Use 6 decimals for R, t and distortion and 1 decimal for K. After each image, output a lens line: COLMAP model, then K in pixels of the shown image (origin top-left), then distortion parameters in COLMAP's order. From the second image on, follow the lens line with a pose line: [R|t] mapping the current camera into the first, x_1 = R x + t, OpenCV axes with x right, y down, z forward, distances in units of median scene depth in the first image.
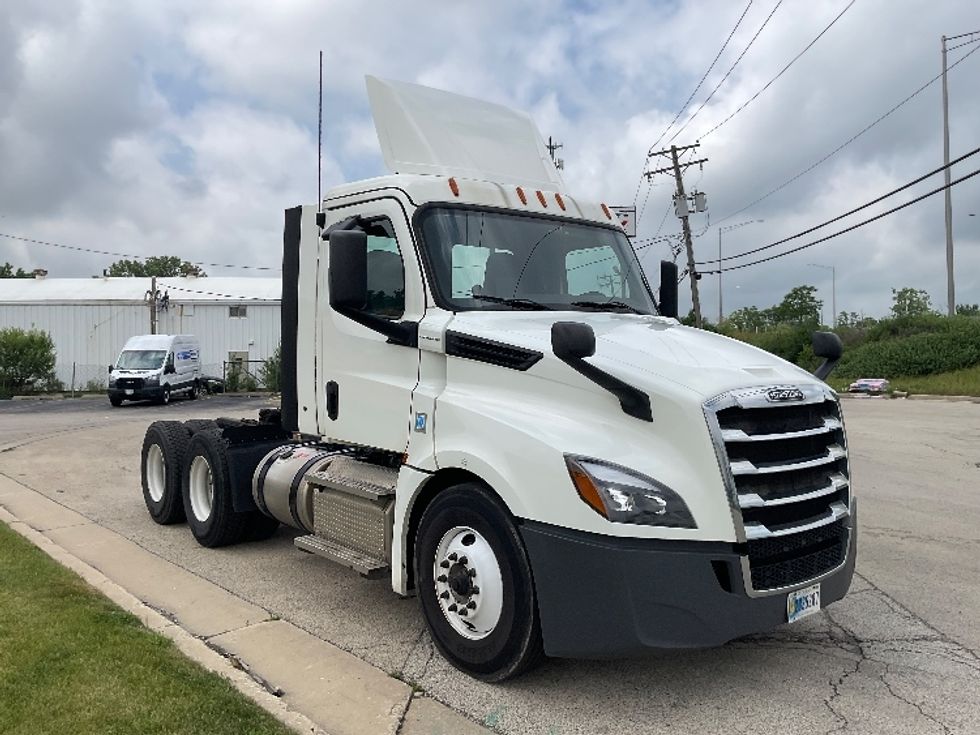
lens RADIAL K [[813.2, 0, 484.7], [0, 813.2, 361.6], [0, 0, 1]] dist [0.068138, -0.099373]
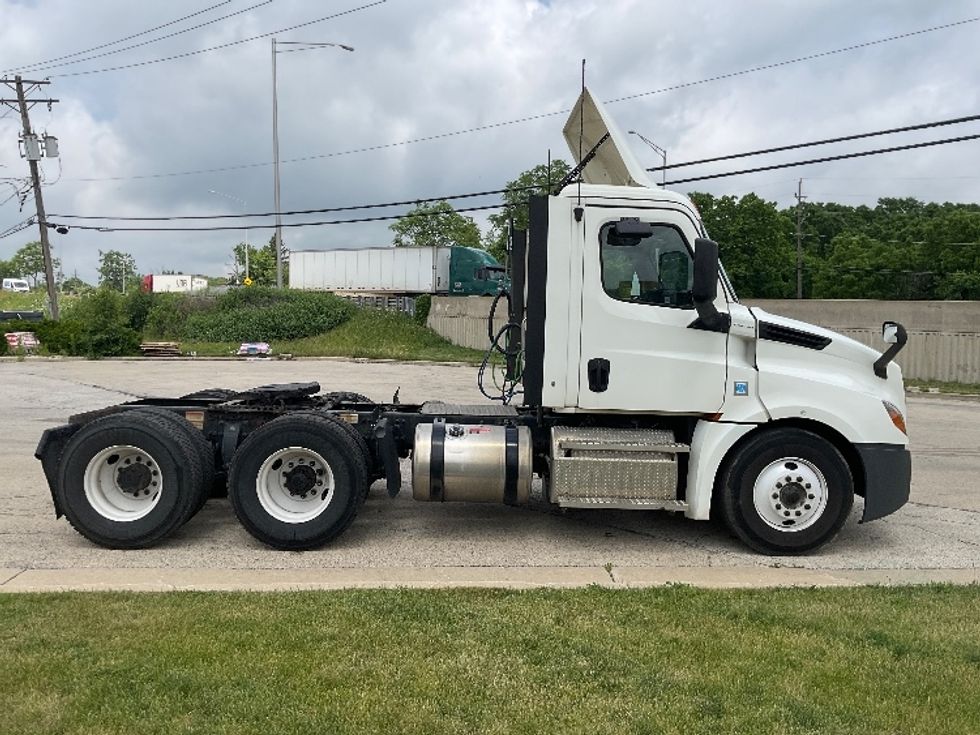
lens RADIAL K [[813.2, 0, 491.1], [0, 813.2, 361.2], [0, 0, 1]] dist [0.068138, -0.099373]
pose [[0.614884, -0.022937, 0.788284, -1.158500], [-0.013815, 0.999110, 0.039848, -0.015437], [-0.788496, -0.035392, 0.614020, 0.406792]]
